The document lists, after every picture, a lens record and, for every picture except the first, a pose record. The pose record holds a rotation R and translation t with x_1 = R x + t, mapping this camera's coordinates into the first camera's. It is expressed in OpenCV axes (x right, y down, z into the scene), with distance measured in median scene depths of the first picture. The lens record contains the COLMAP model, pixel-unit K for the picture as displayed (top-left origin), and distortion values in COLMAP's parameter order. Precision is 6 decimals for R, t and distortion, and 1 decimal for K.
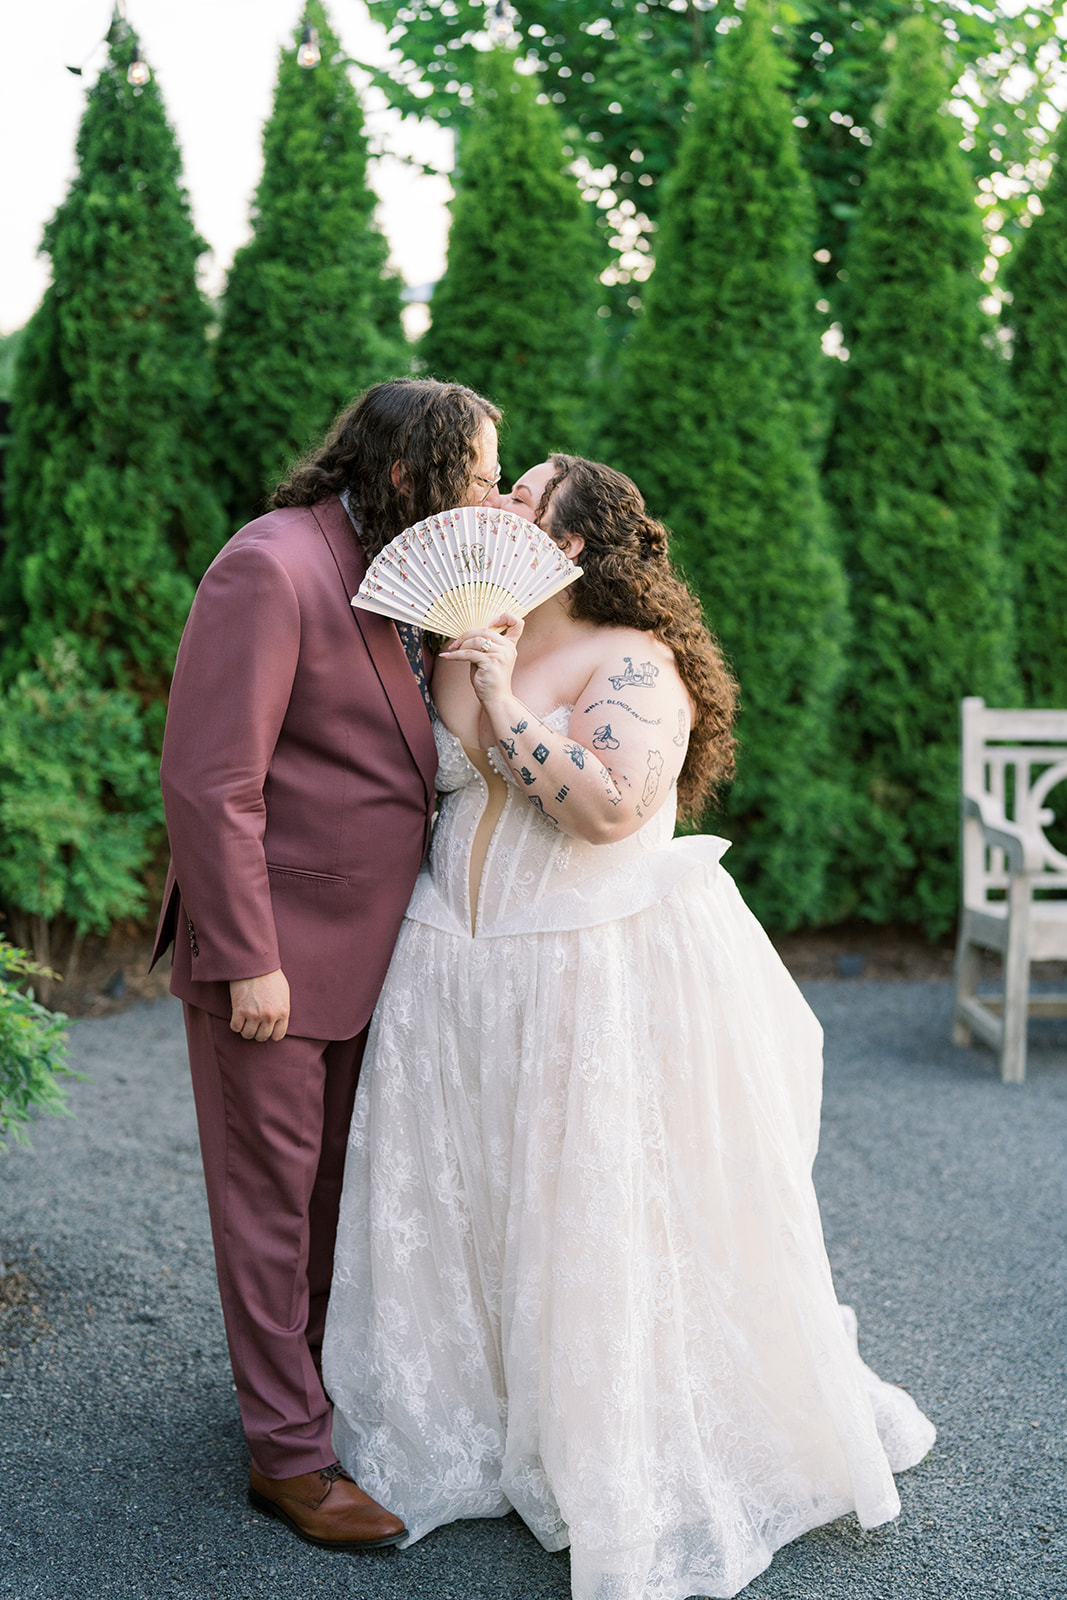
lens RADIAL K [[2228.6, 0, 533.5], [0, 2228.6, 800.0], [0, 0, 1]] dist [-0.010120, 0.141291]
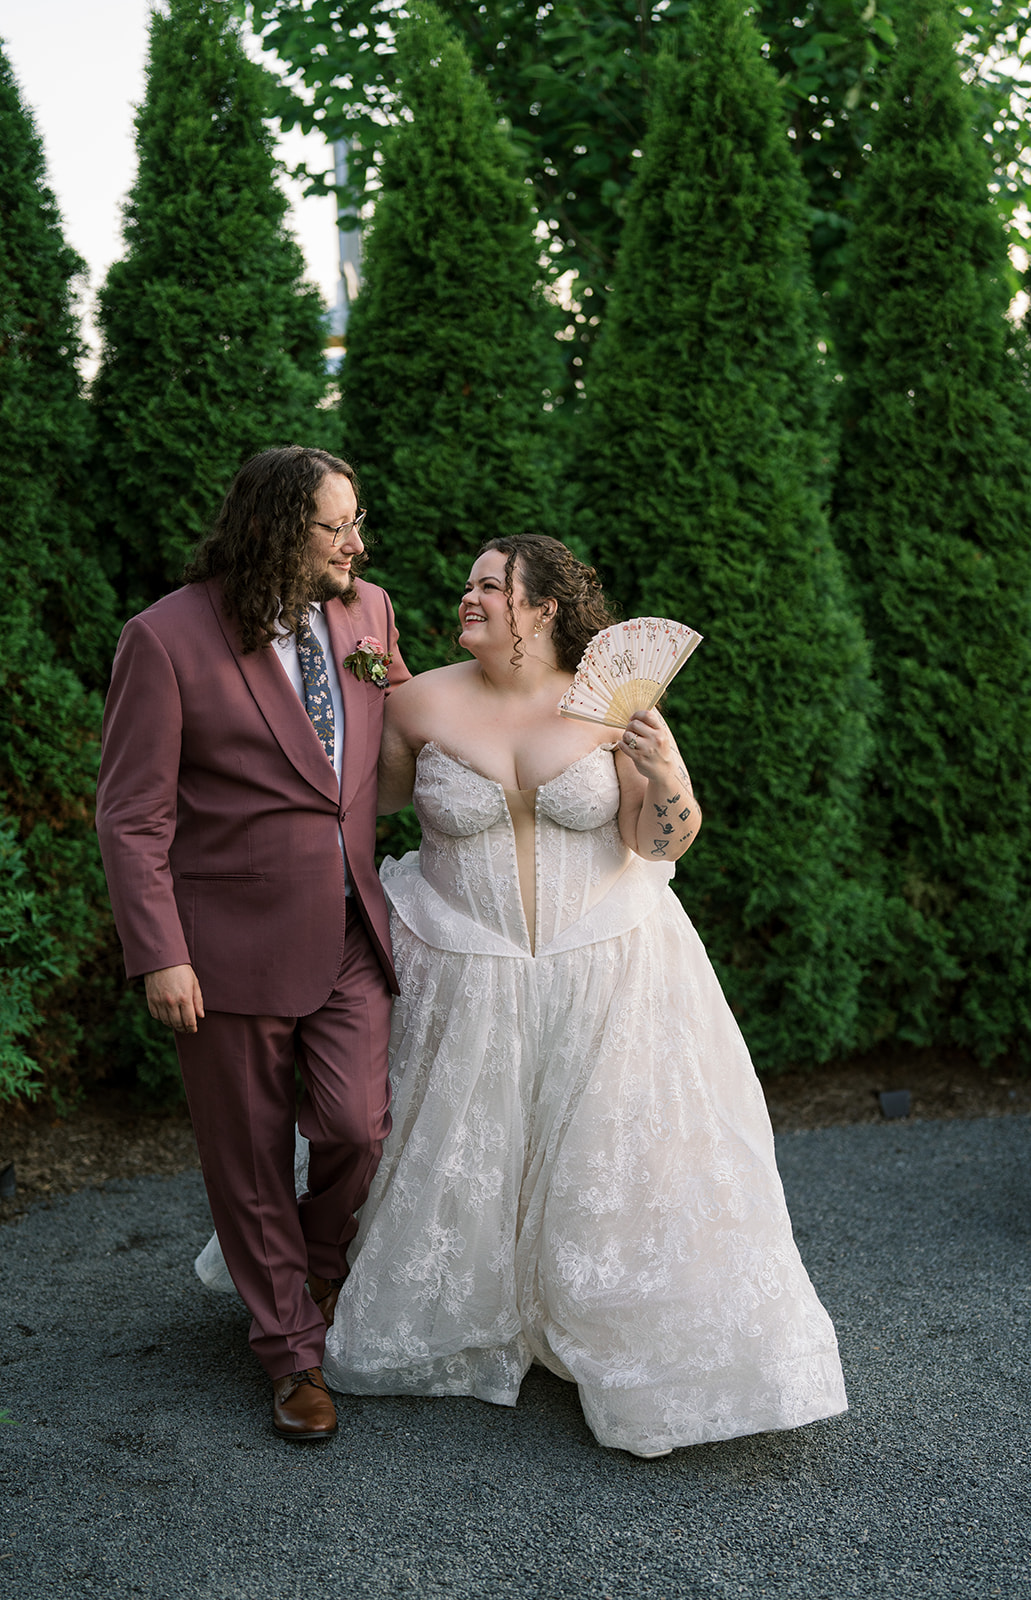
lens RADIAL K [[2148.7, 0, 515.5], [0, 2148.7, 800.0], [0, 0, 1]] dist [-0.079202, 0.629416]
pose [[0.996019, -0.043395, 0.077862, -0.056842], [0.045225, 0.998737, -0.021890, -0.027652], [-0.076814, 0.025324, 0.996724, 0.210184]]
